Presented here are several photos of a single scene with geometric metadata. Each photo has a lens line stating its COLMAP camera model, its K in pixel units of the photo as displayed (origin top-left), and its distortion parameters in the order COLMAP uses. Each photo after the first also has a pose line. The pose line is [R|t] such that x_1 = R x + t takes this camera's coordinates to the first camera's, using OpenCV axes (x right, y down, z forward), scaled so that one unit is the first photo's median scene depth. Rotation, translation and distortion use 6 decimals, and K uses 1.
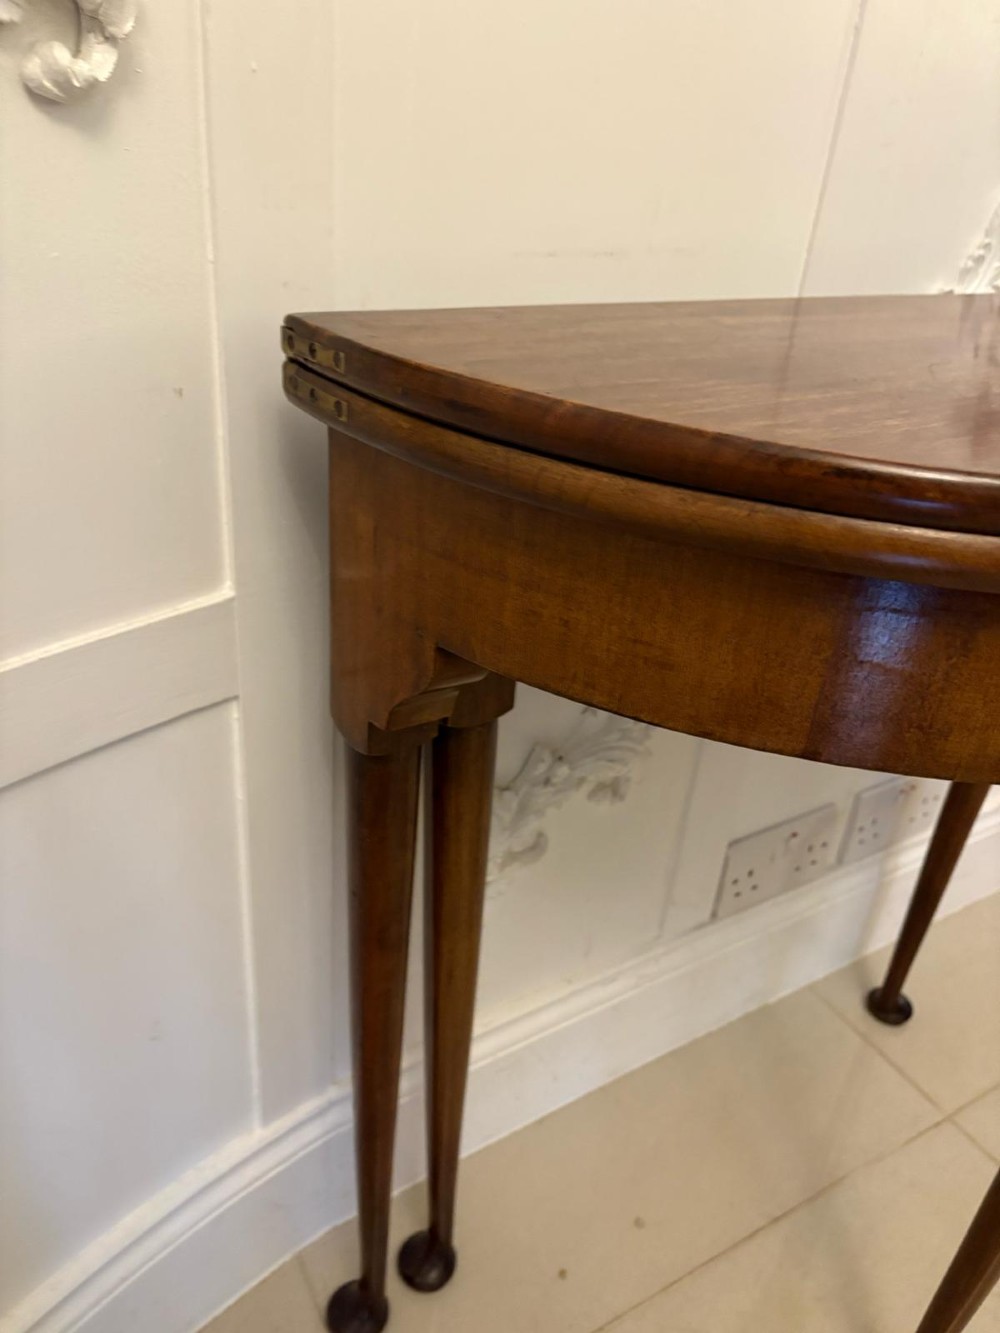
lens RADIAL K [[1017.4, 0, 503.1], [0, 1017.4, 672.2], [0, 0, 1]] dist [0.032538, -0.031628]
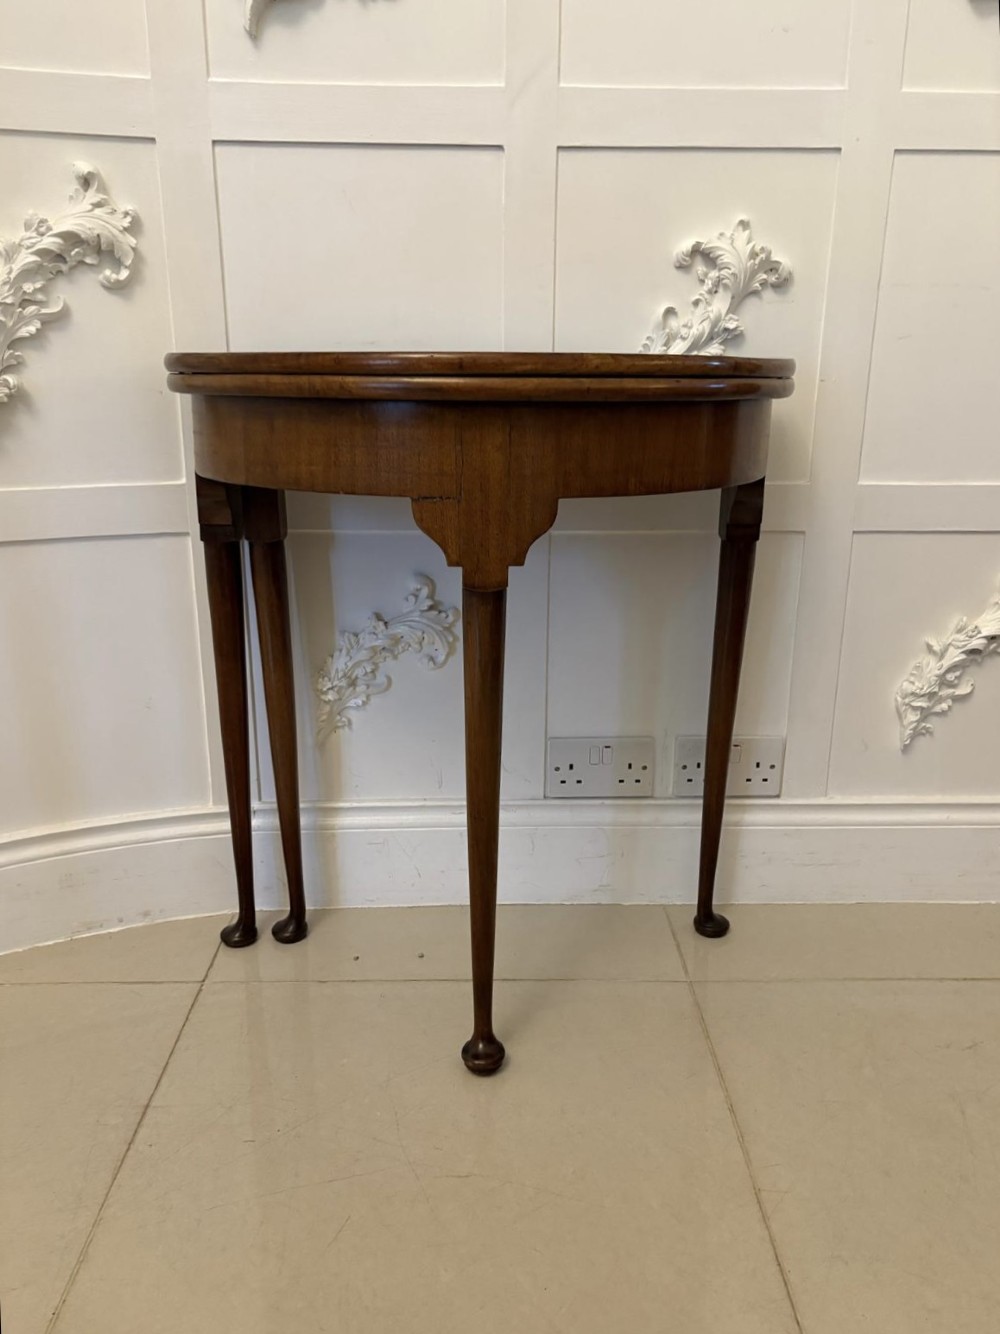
lens RADIAL K [[1056.4, 0, 504.5], [0, 1056.4, 678.4], [0, 0, 1]] dist [0.032647, -0.036473]
pose [[0.863217, 0.071792, -0.499701, 1.170936], [-0.189826, 0.963354, -0.189512, 0.492352], [0.467784, 0.258446, 0.845212, -0.432938]]
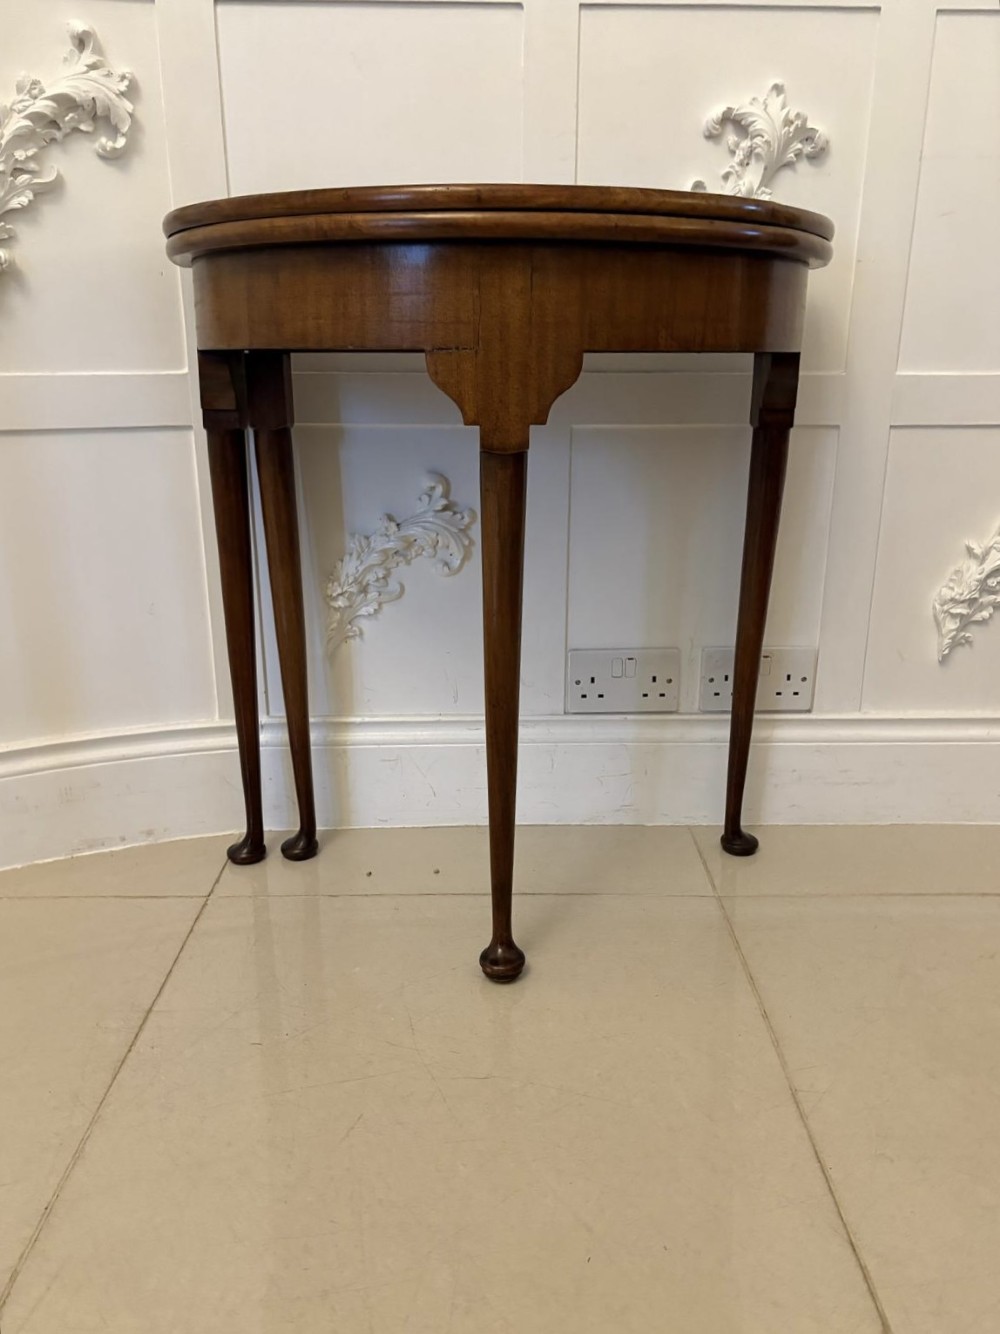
lens RADIAL K [[1056.4, 0, 507.8], [0, 1056.4, 680.6], [0, 0, 1]] dist [0.032647, -0.036473]
pose [[0.858837, 0.076908, -0.506442, 1.130773], [-0.190325, 0.965799, -0.176093, 0.615316], [0.475578, 0.247624, 0.844102, -0.330030]]
